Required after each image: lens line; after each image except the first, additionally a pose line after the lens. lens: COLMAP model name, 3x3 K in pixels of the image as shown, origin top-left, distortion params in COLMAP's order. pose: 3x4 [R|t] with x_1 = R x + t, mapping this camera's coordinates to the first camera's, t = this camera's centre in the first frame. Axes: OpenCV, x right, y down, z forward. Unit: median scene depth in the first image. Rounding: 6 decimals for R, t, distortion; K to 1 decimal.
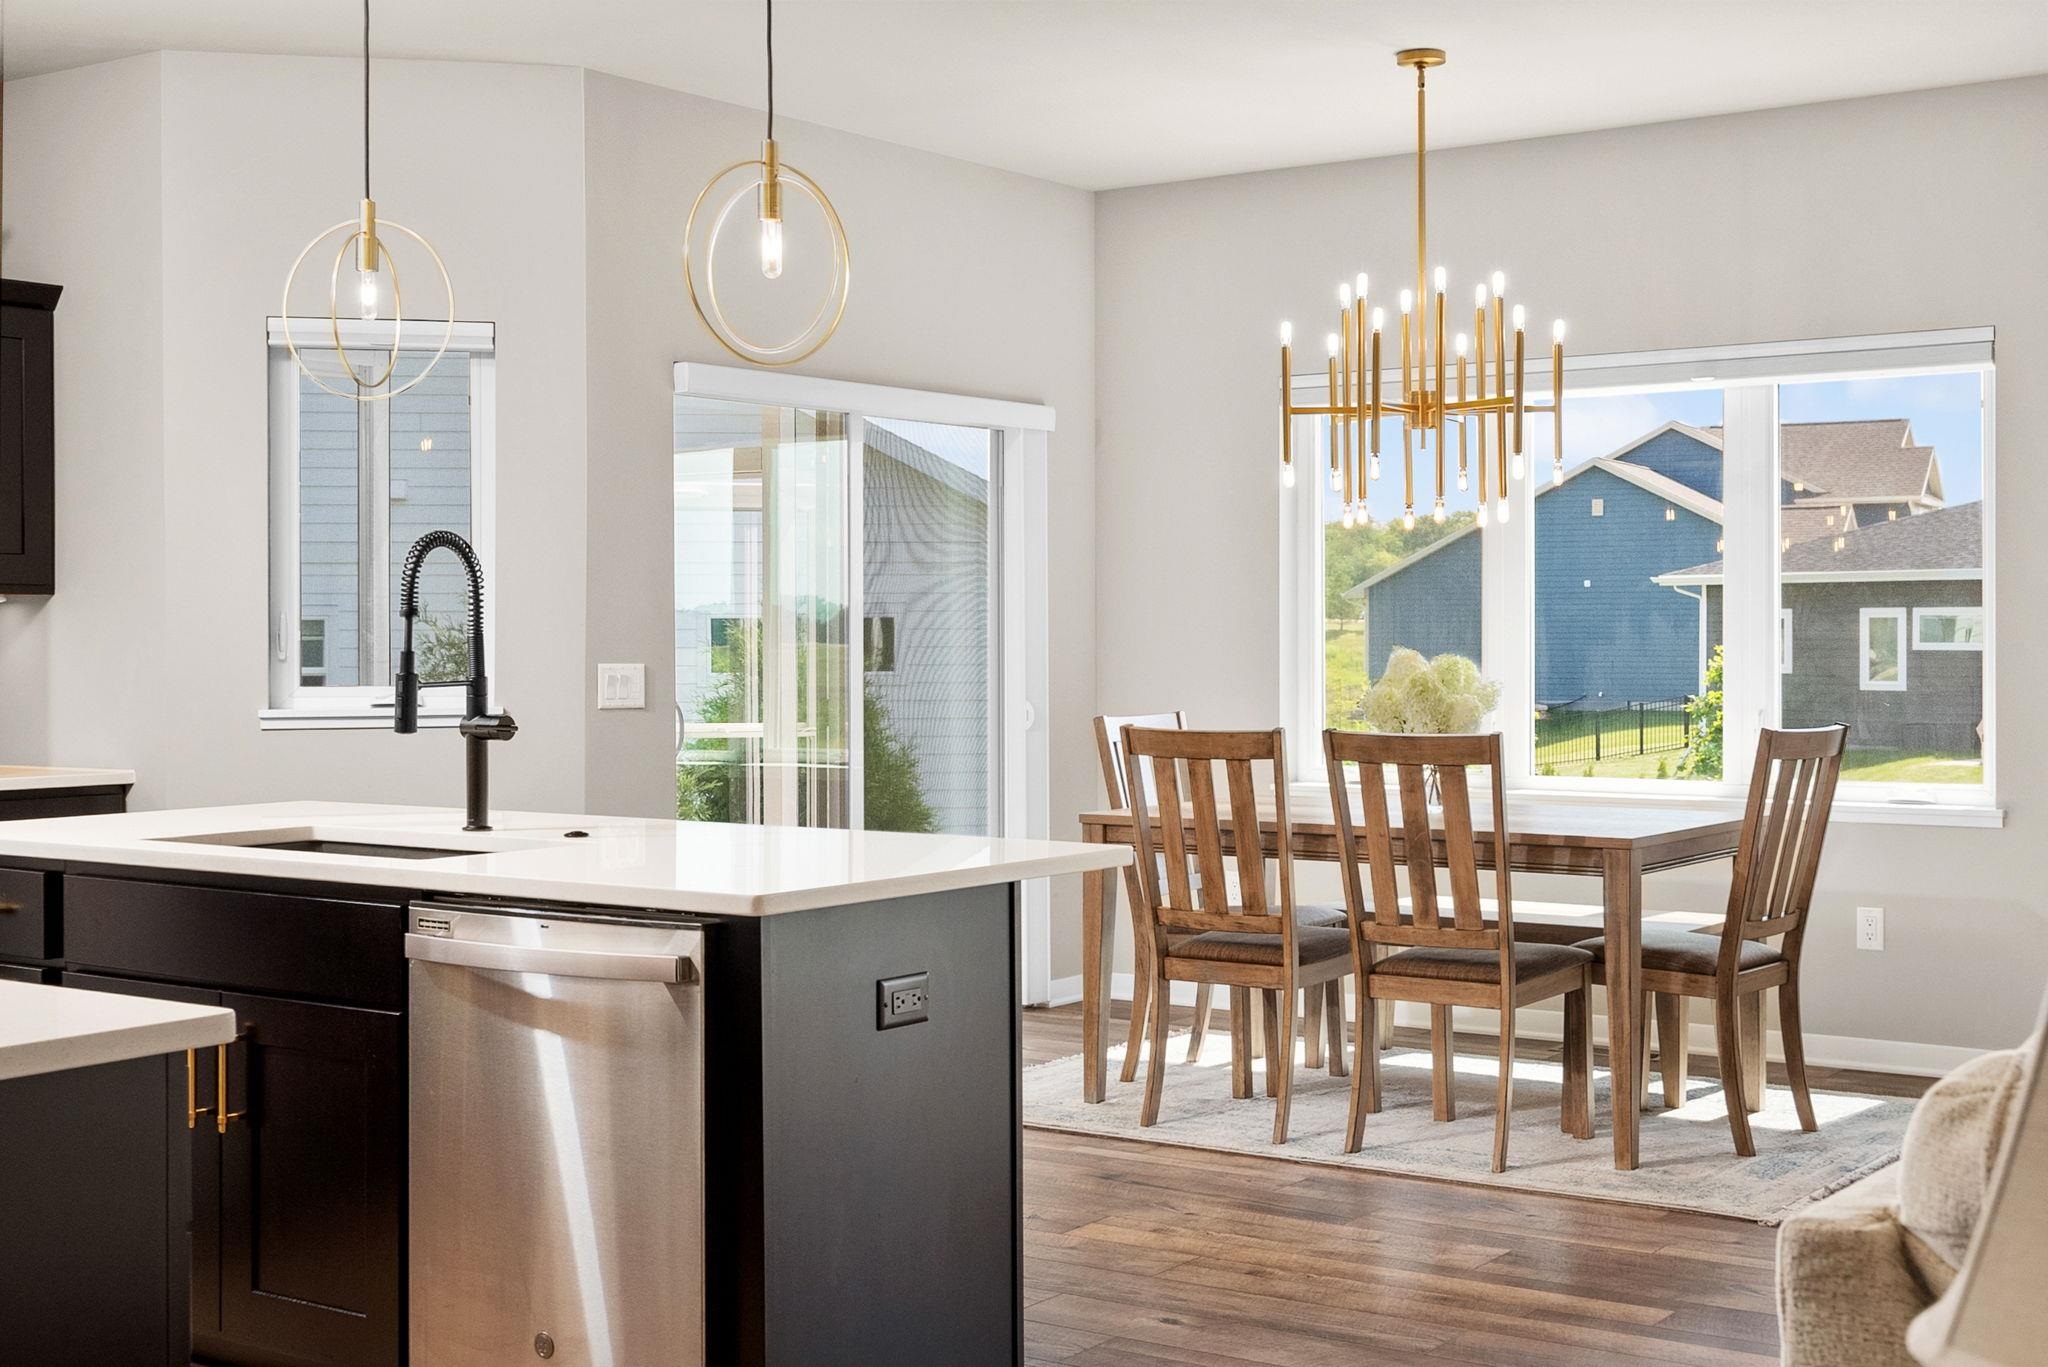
lens RADIAL K [[2534.9, 0, 1029.7], [0, 2534.9, 685.4], [0, 0, 1]] dist [0.011296, 0.000000]
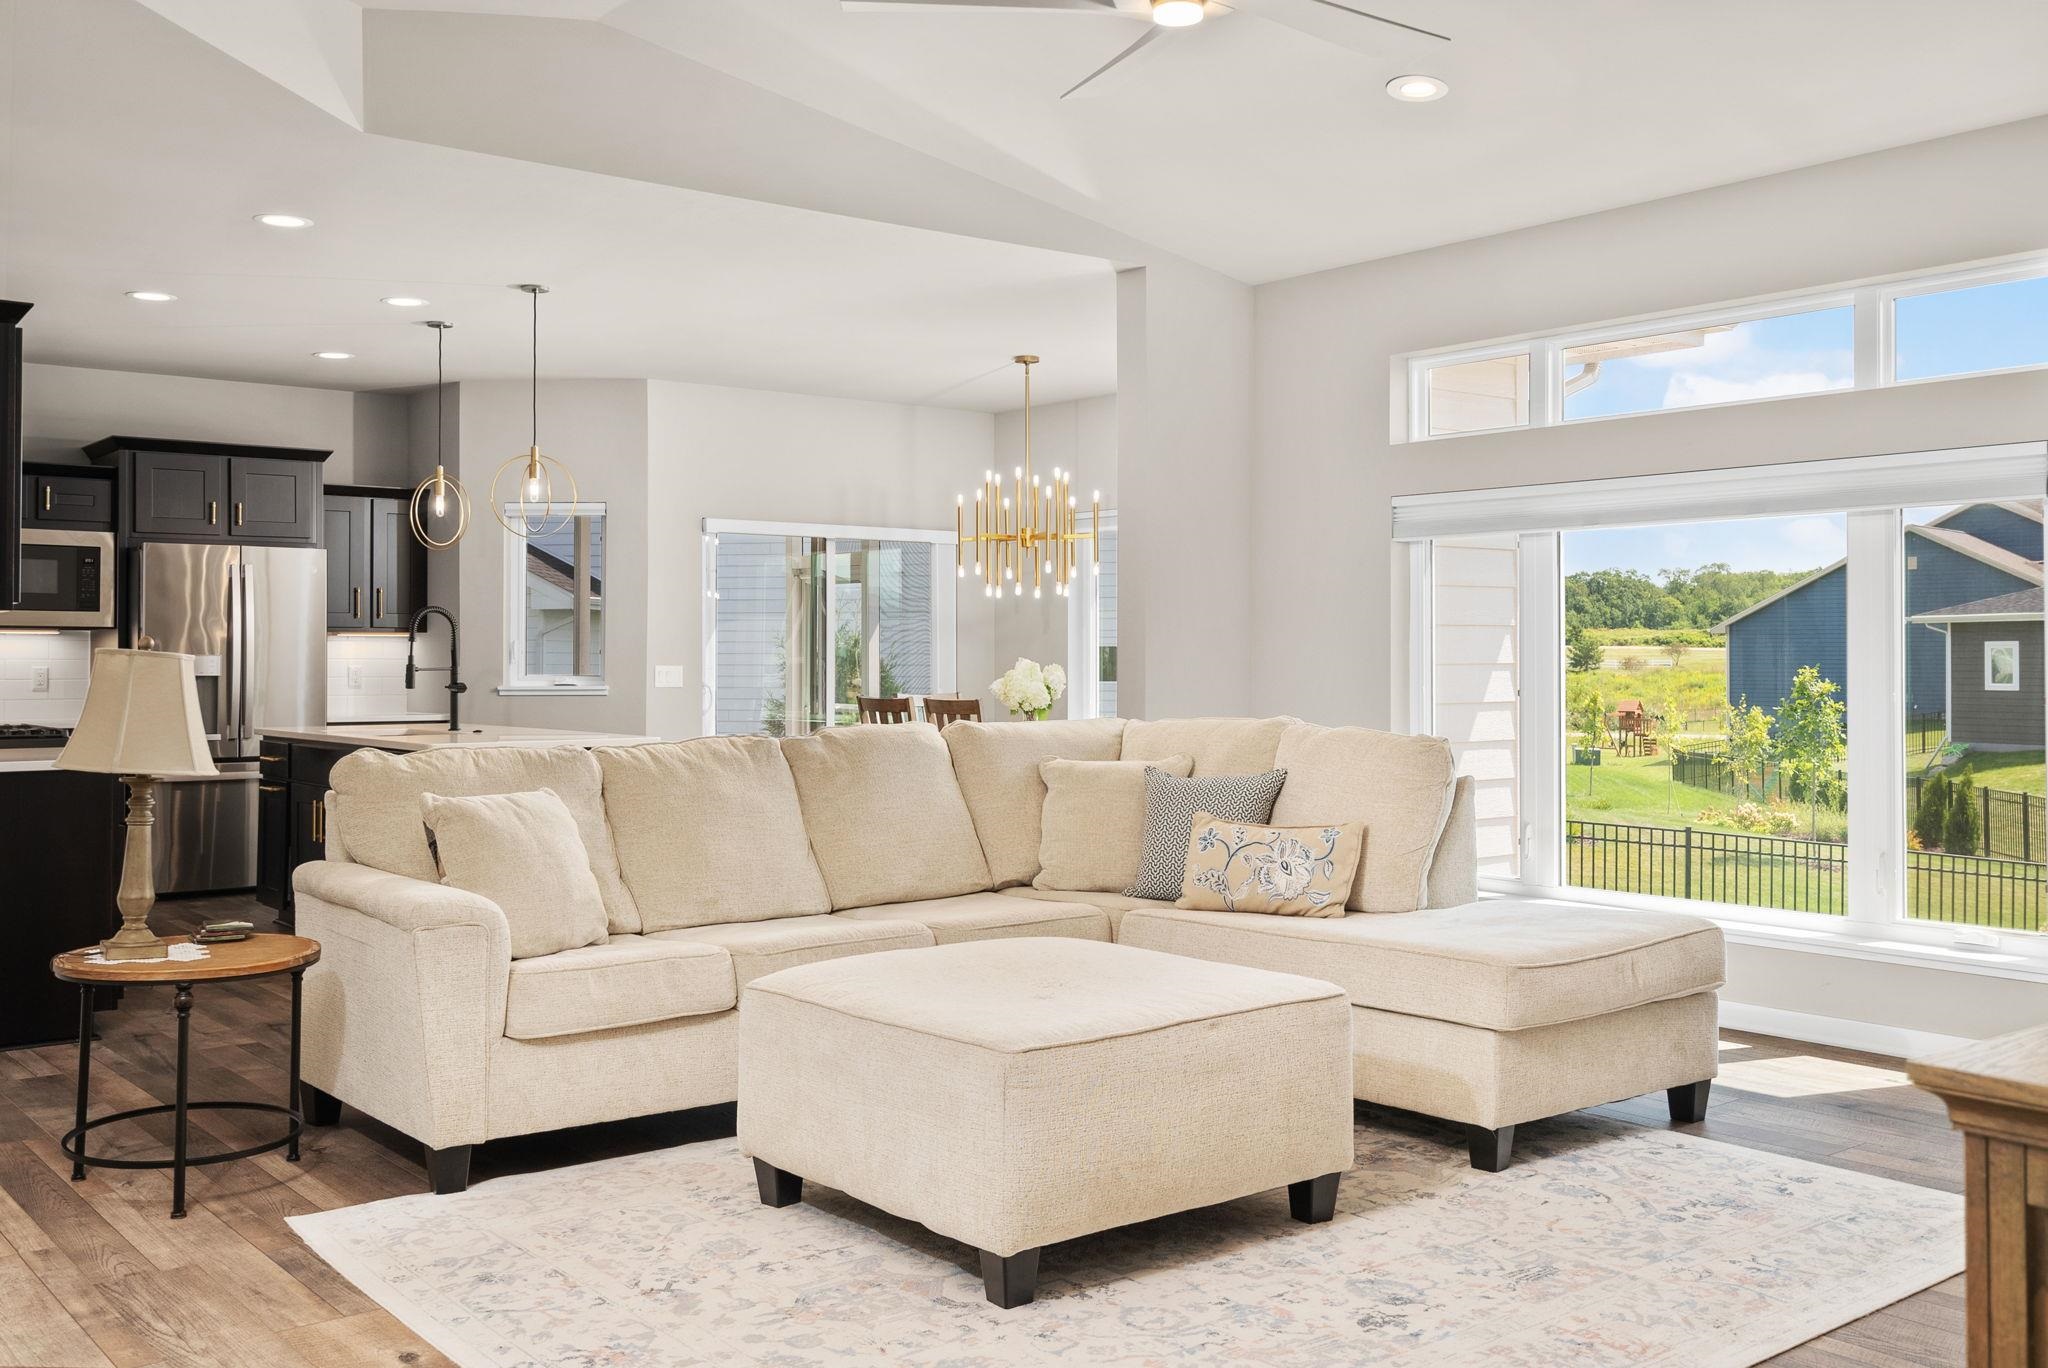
lens RADIAL K [[1836.9, 0, 1023.1], [0, 1836.9, 672.9], [0, 0, 1]] dist [0.010907, 0.011948]
pose [[0.960533, 0.005909, -0.278102, 0.571587], [-0.009510, 0.999887, -0.011600, 0.012918], [0.278002, 0.013787, 0.960482, -0.379842]]
